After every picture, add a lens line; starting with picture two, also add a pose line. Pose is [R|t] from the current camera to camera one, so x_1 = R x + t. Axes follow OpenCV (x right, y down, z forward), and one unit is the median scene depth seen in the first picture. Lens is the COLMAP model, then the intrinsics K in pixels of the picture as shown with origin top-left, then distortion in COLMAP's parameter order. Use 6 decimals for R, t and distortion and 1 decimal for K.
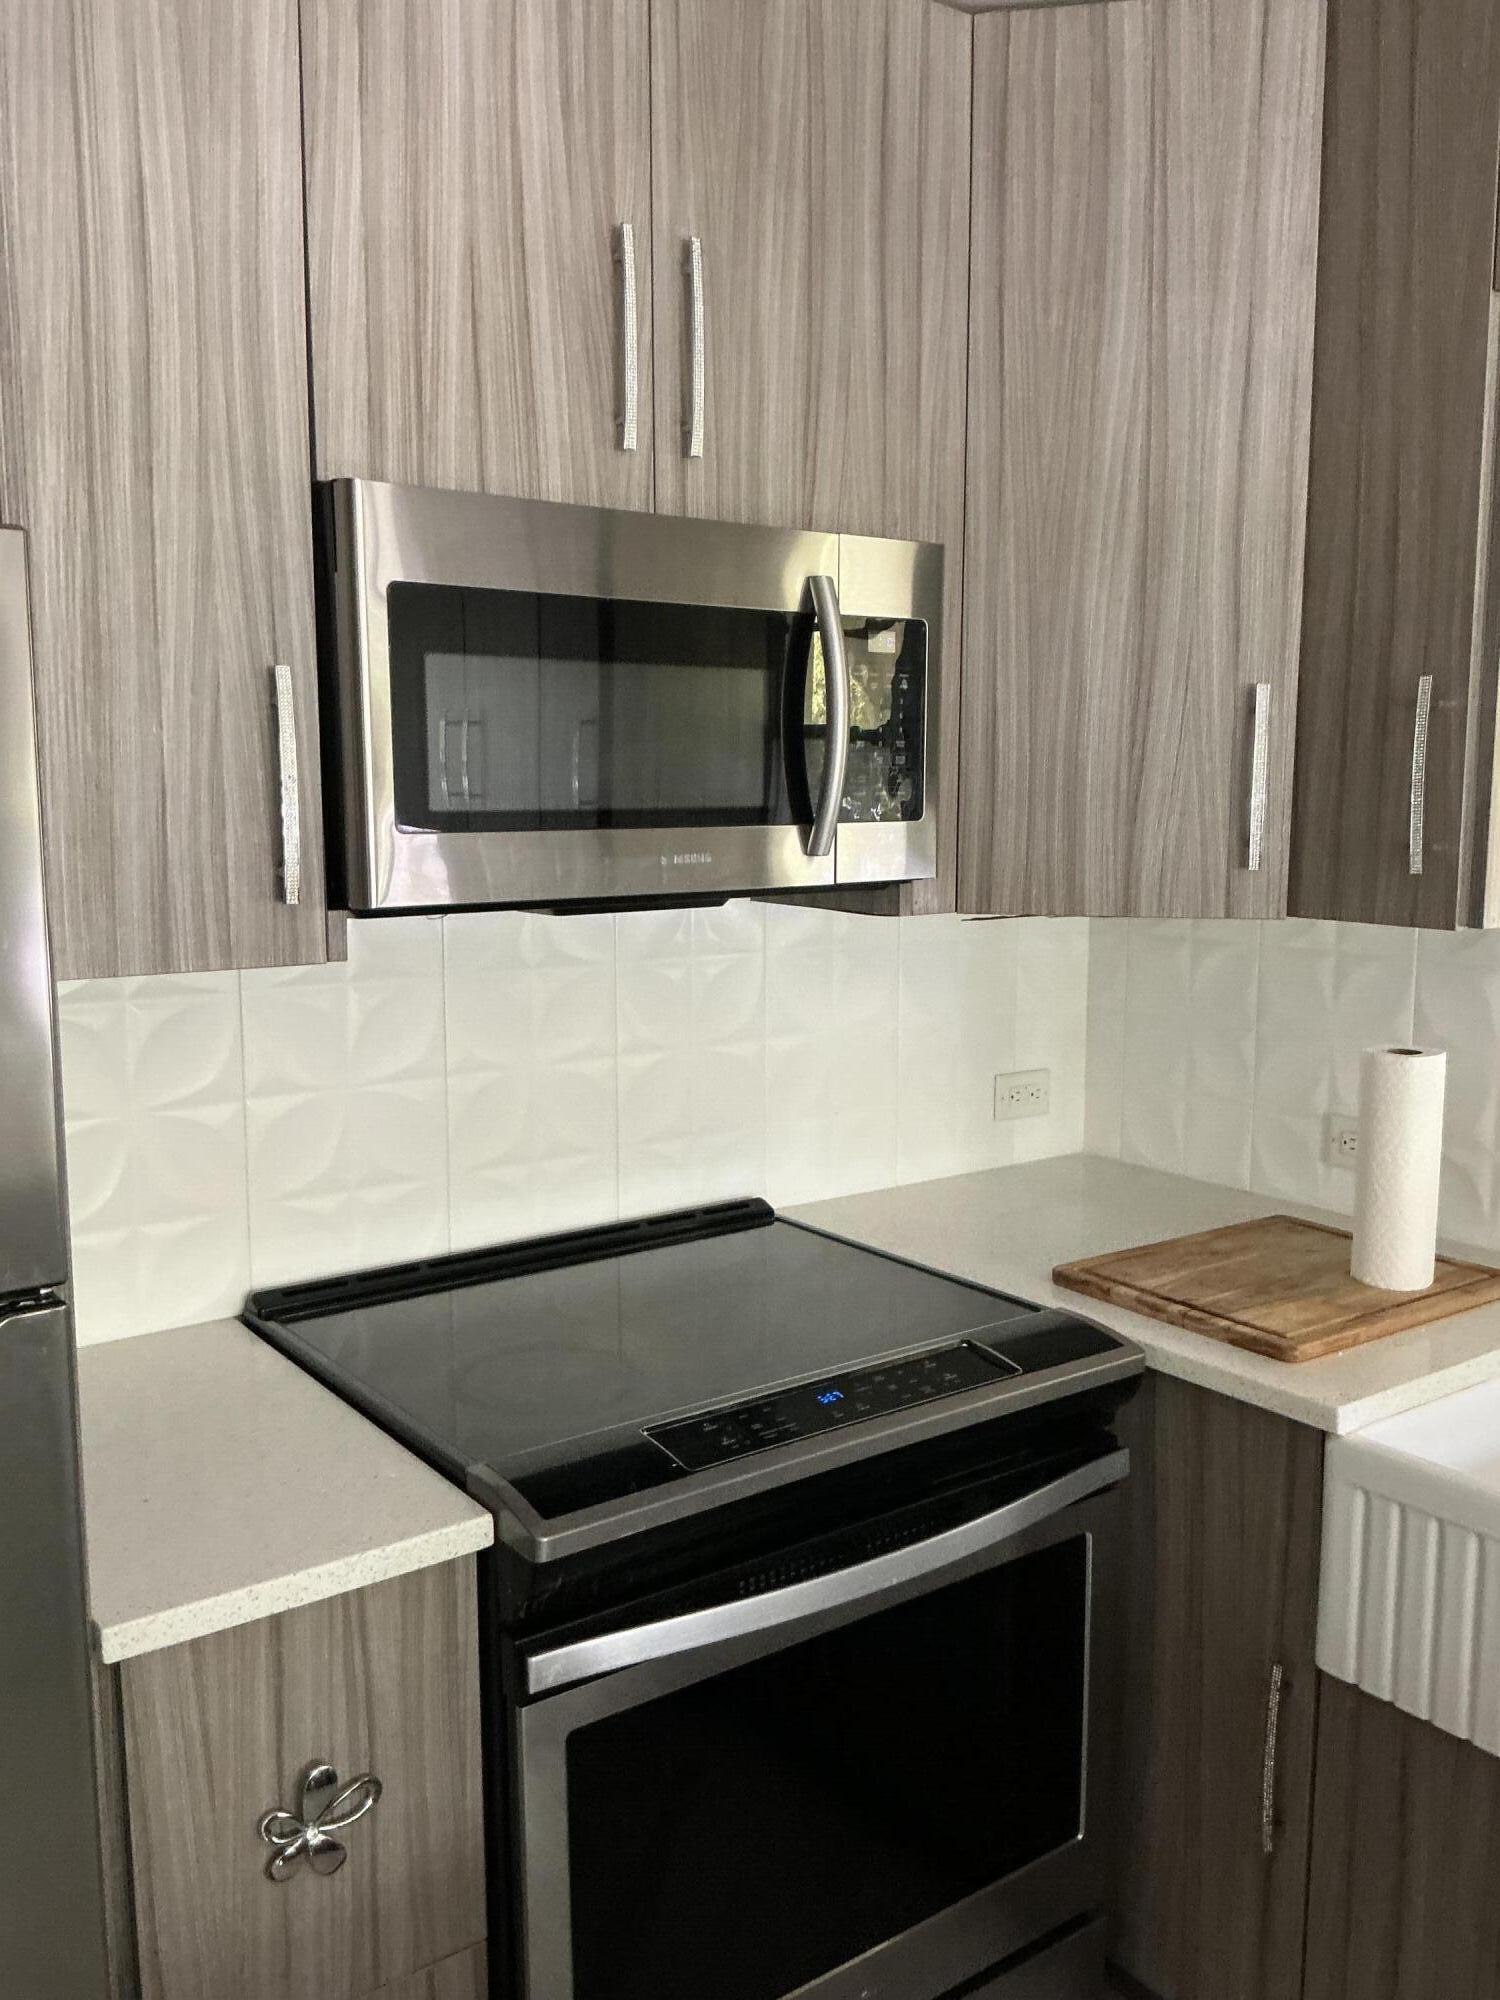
lens RADIAL K [[1635.5, 0, 750.0], [0, 1635.5, 1000.0], [0, 0, 1]] dist [0.108202, -0.215575]
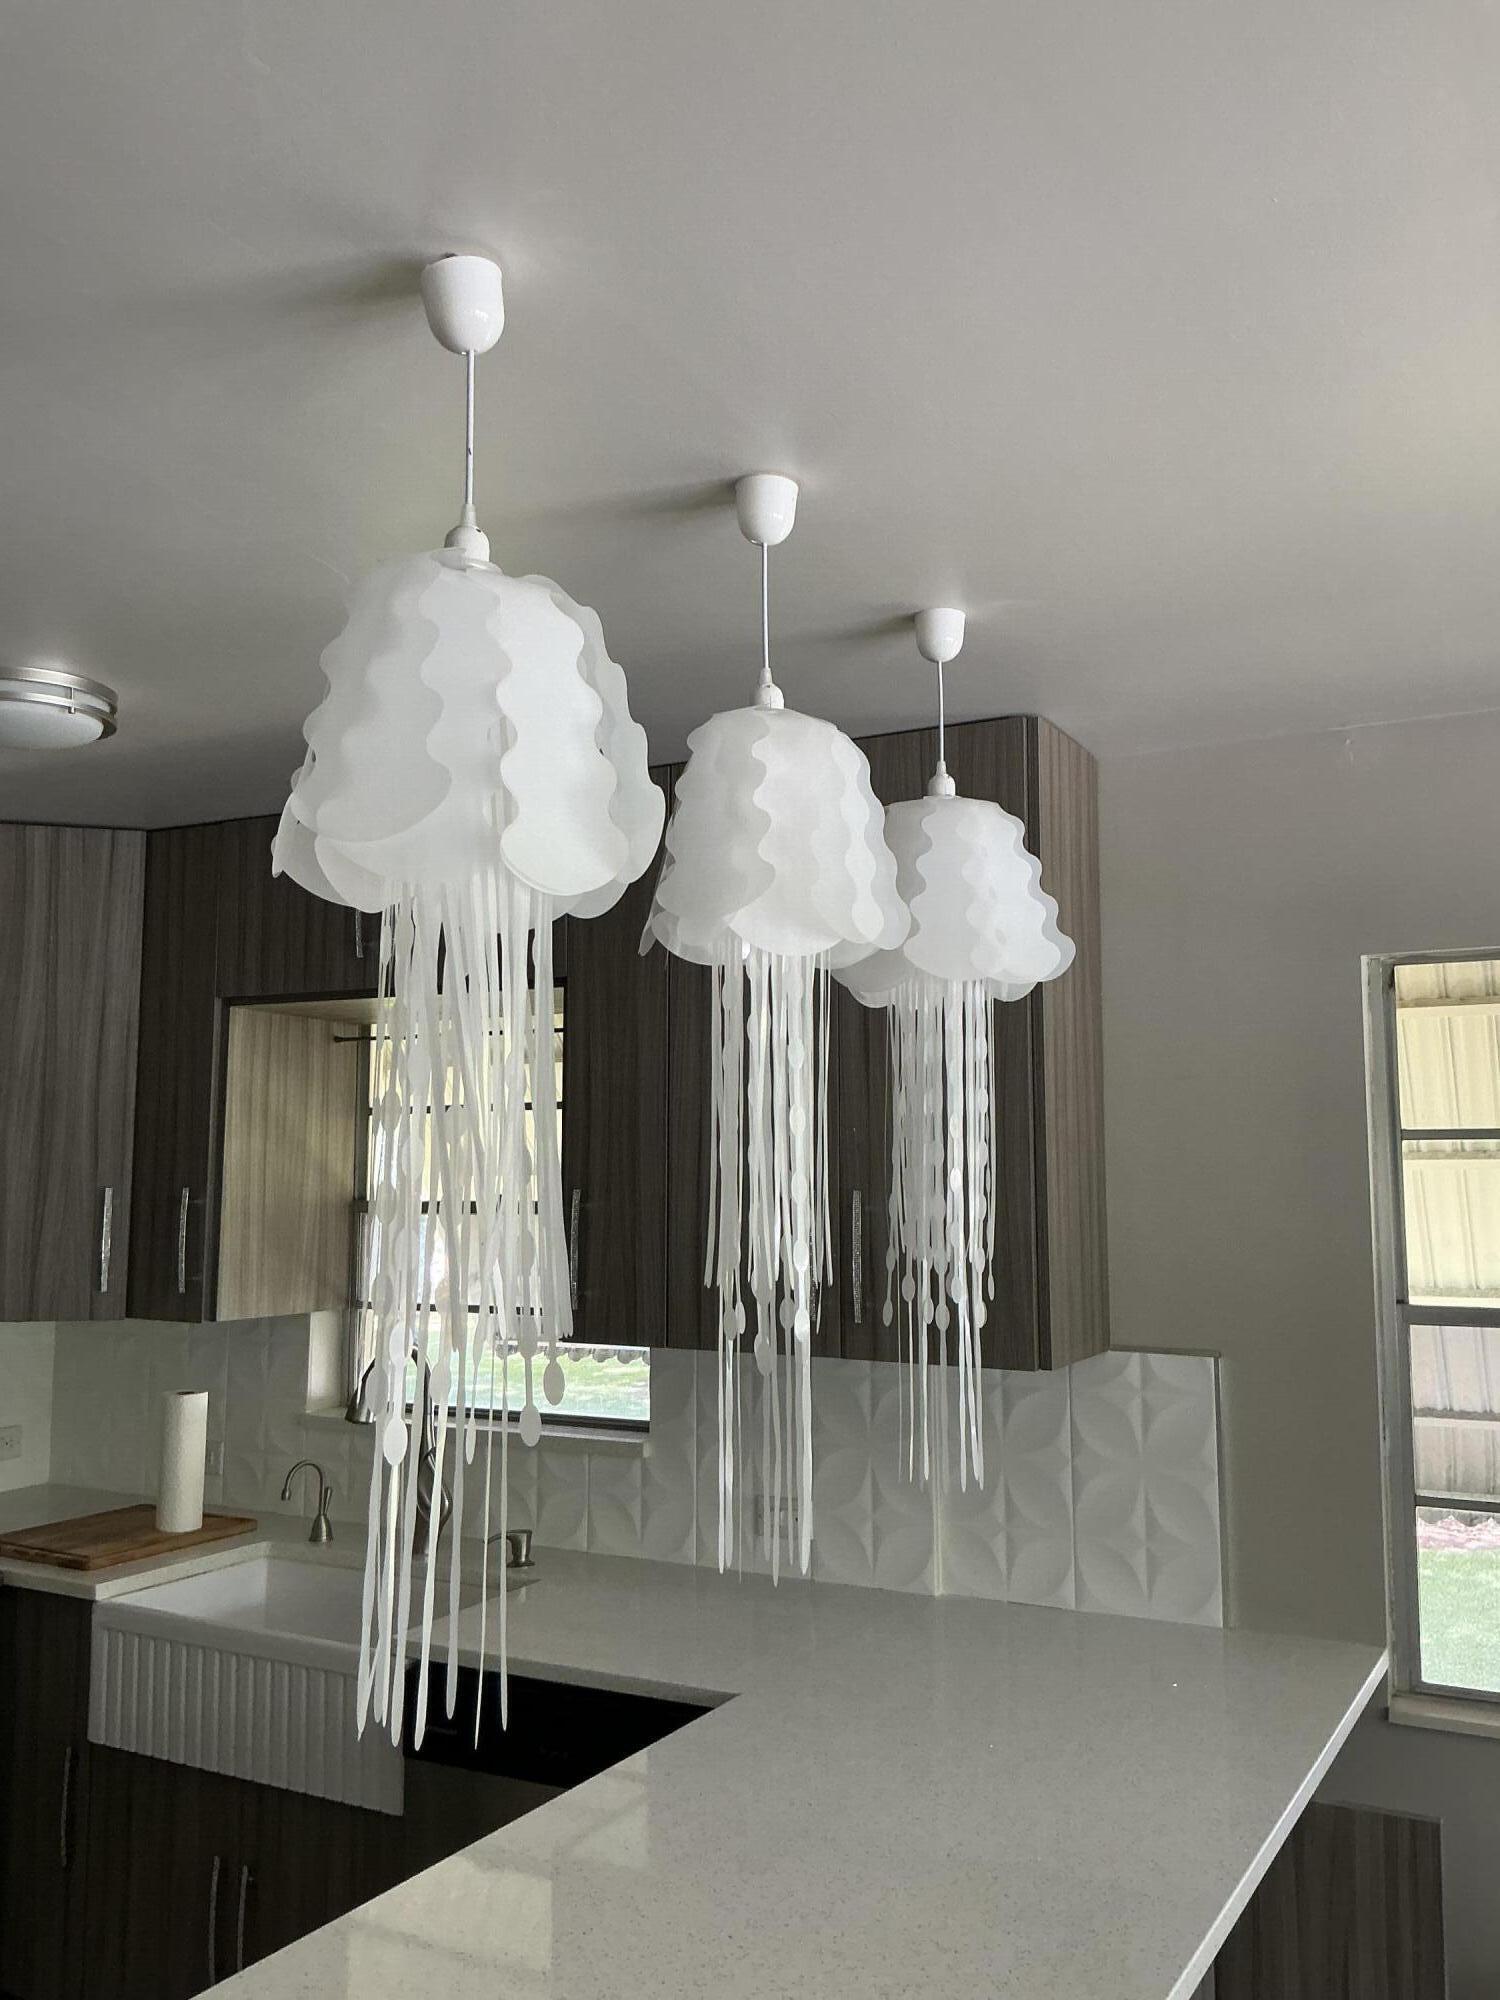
lens RADIAL K [[1588.4, 0, 743.4], [0, 1588.4, 1028.4], [0, 0, 1]] dist [0.085084, -0.170760]
pose [[0.897497, 0.046738, 0.438538, 0.165793], [0.053399, 0.975537, -0.213253, 0.051286], [-0.437777, 0.214811, 0.873045, -0.915779]]
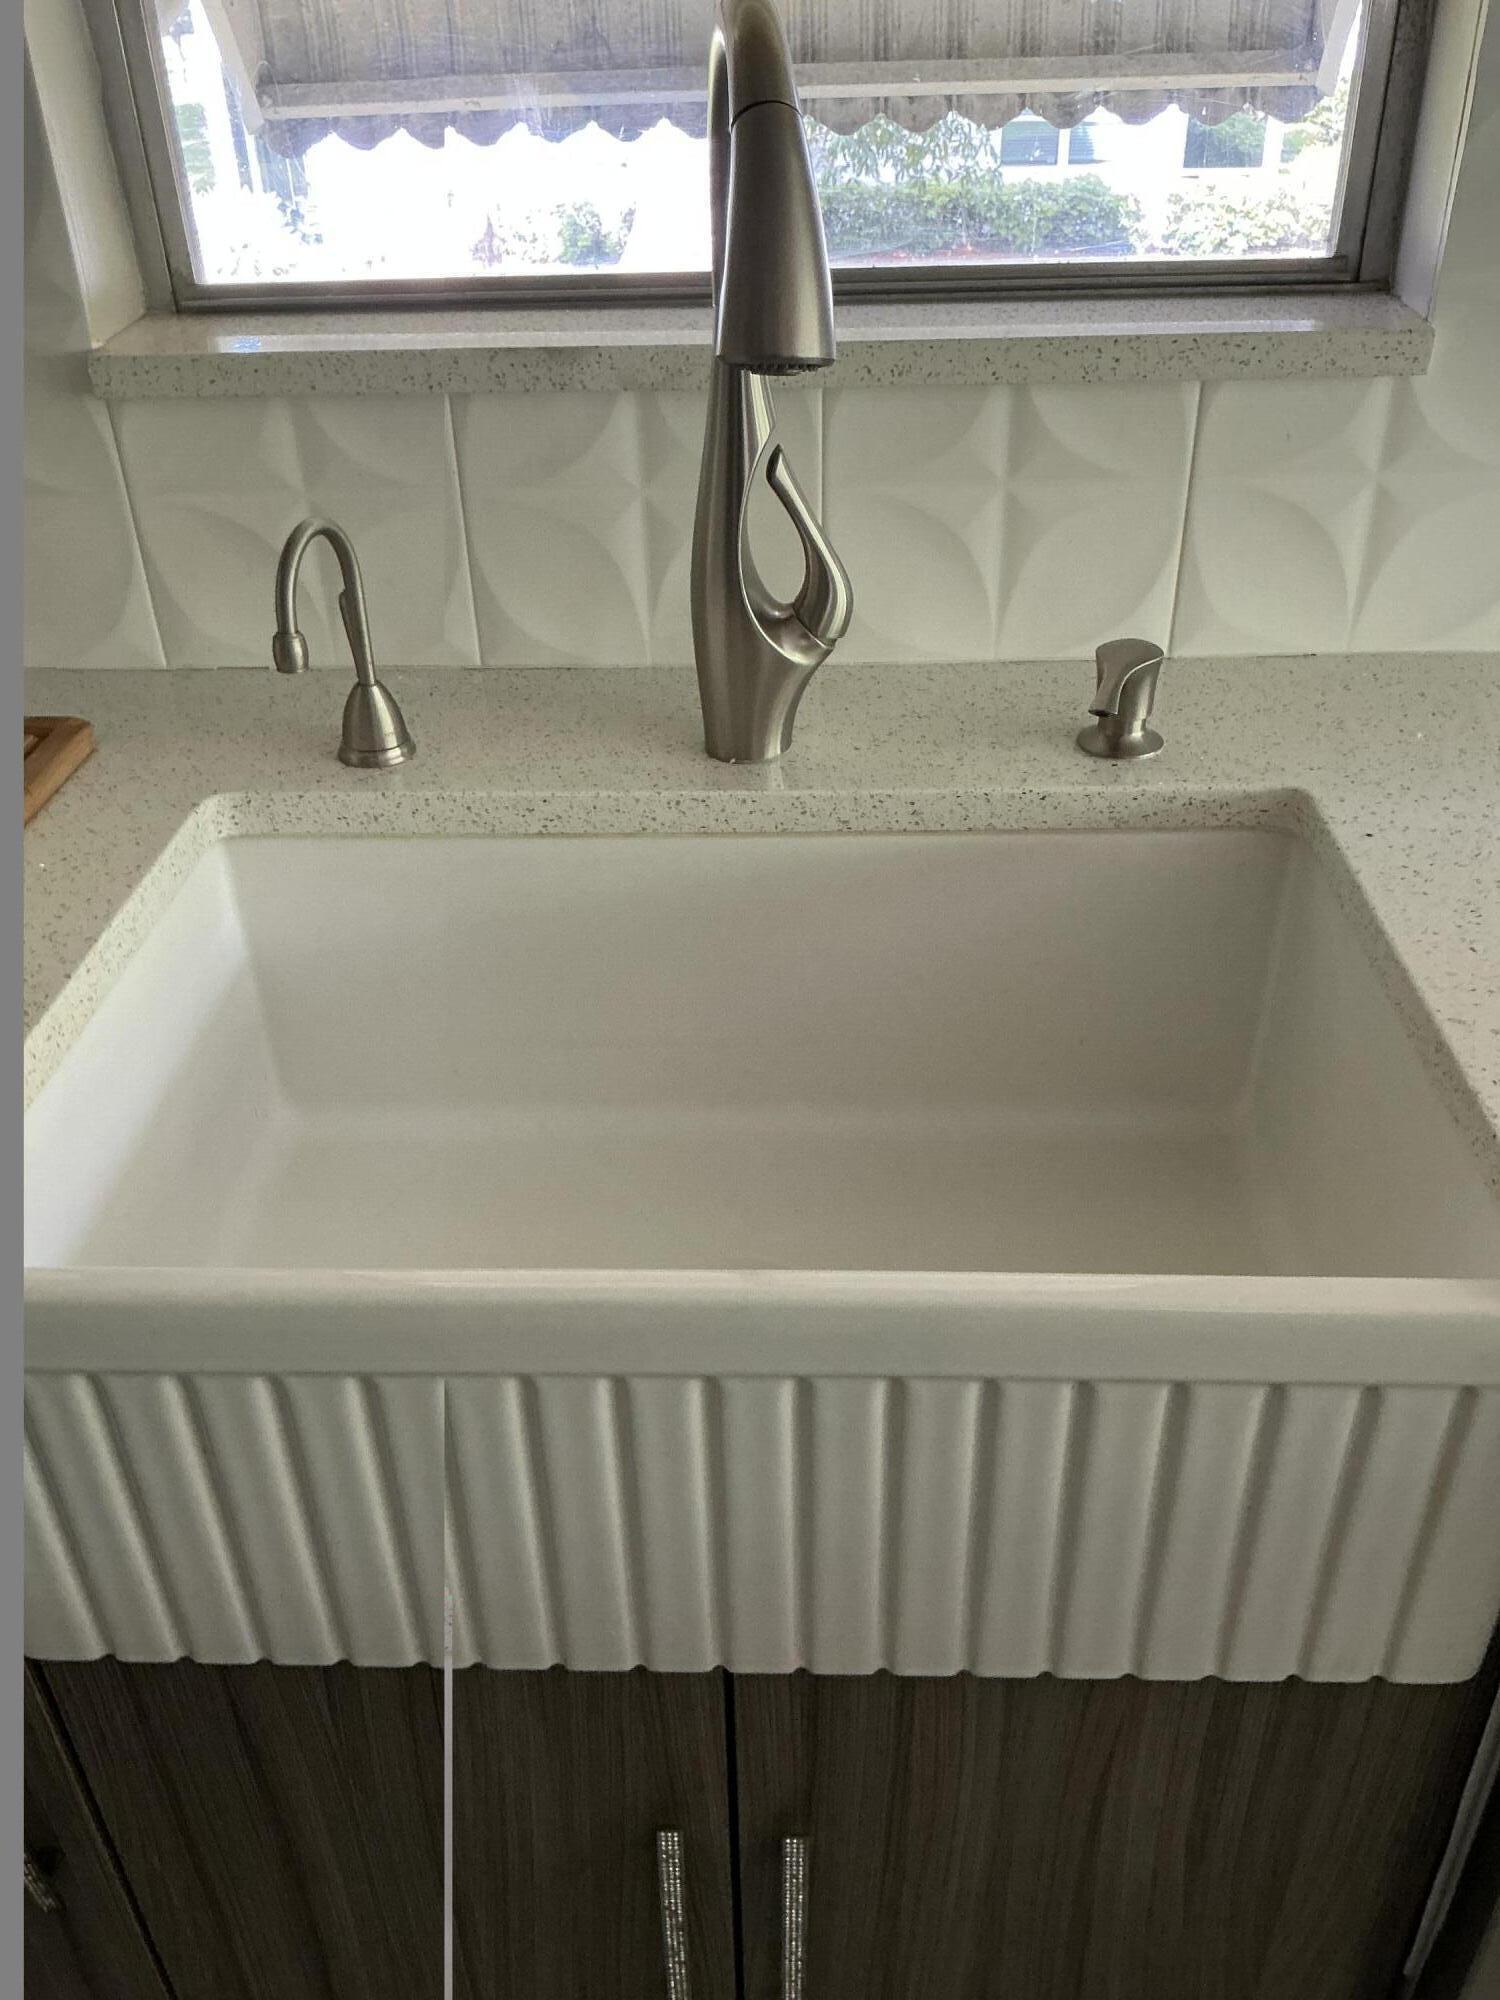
lens RADIAL K [[1624.3, 0, 711.5], [0, 1624.3, 1001.6], [0, 0, 1]] dist [0.378163, -0.655397]
pose [[0.632751, -0.420668, 0.650127, 0.199827], [0.122008, 0.883245, 0.452760, 0.020841], [-0.764683, -0.207164, 0.610199, 0.507342]]
